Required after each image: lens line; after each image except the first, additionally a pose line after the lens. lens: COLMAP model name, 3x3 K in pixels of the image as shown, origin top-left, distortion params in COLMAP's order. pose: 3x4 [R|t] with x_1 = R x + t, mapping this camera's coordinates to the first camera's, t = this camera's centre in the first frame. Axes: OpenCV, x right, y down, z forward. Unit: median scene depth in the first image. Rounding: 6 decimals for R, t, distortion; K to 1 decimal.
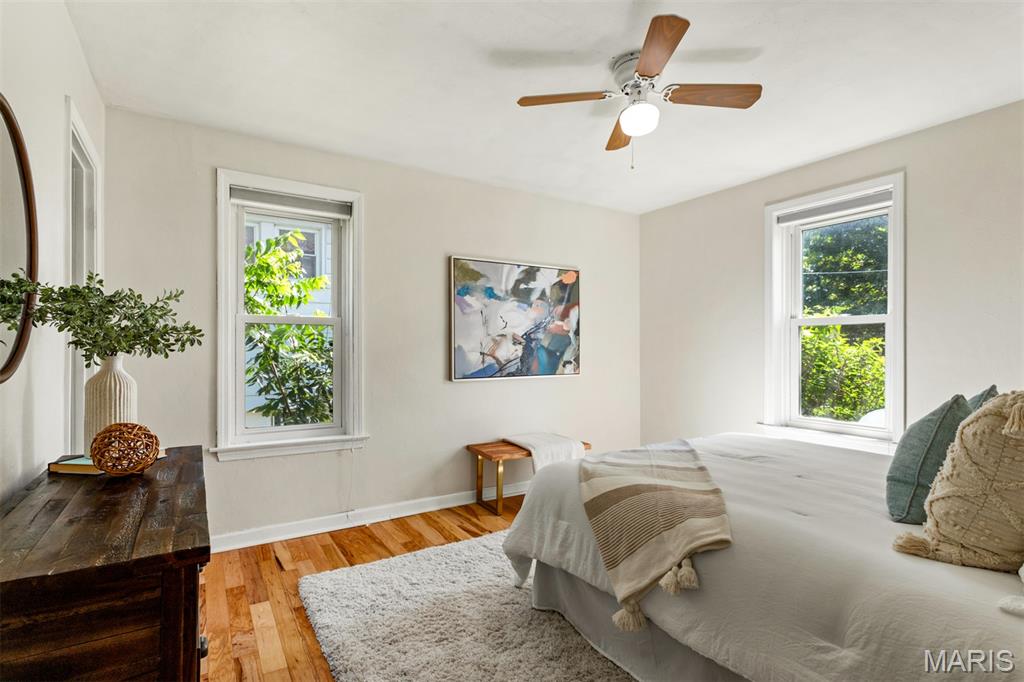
lens RADIAL K [[491.5, 0, 512.0], [0, 491.5, 341.0], [0, 0, 1]] dist [-0.001068, 0.000454]
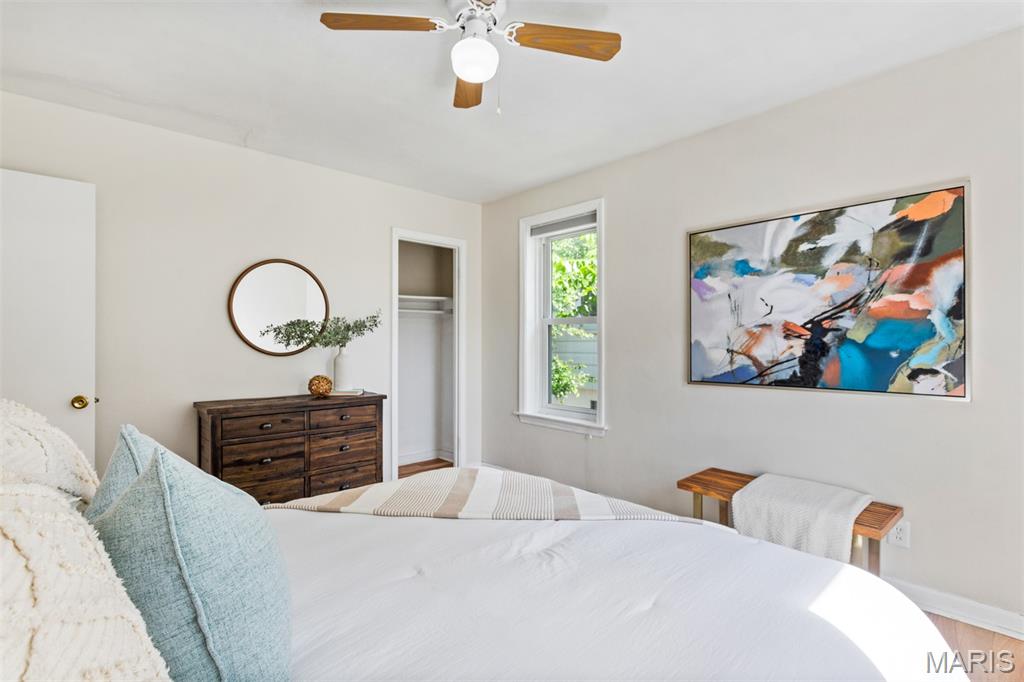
lens RADIAL K [[491.5, 0, 512.0], [0, 491.5, 341.0], [0, 0, 1]] dist [-0.001068, 0.000454]
pose [[0.171085, -0.005050, -0.985243, 0.586168], [0.013708, 0.999902, -0.002745, 0.007306], [0.985161, -0.013036, 0.171137, 0.515541]]
